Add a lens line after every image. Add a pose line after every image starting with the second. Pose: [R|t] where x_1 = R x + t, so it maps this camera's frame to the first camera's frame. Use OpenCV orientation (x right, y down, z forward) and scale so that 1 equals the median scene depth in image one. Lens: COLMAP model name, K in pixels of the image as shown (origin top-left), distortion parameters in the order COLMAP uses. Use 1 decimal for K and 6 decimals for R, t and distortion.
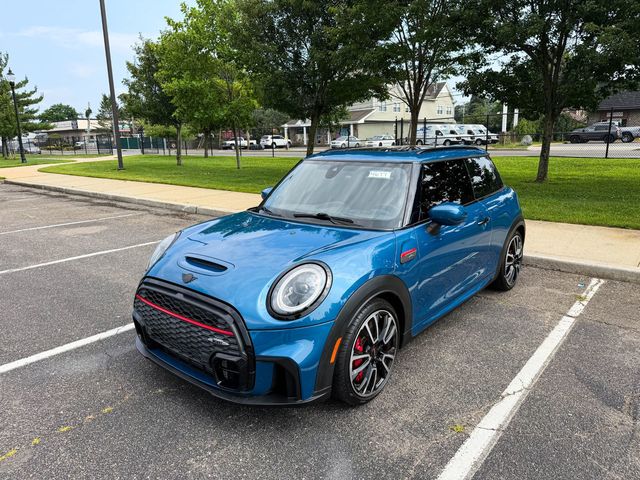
lens RADIAL K [[452.5, 0, 322.1], [0, 452.5, 239.7], [0, 0, 1]] dist [0.005079, -0.009355]
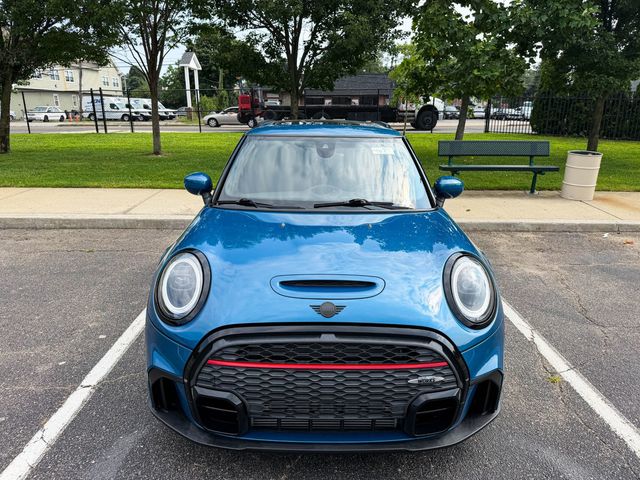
lens RADIAL K [[452.5, 0, 322.1], [0, 452.5, 239.7], [0, 0, 1]] dist [0.005079, -0.009355]
pose [[0.772159, -0.149432, 0.617609, -0.516231], [0.117569, 0.988771, 0.092245, -0.061507], [-0.624458, 0.001384, 0.781057, 0.339173]]
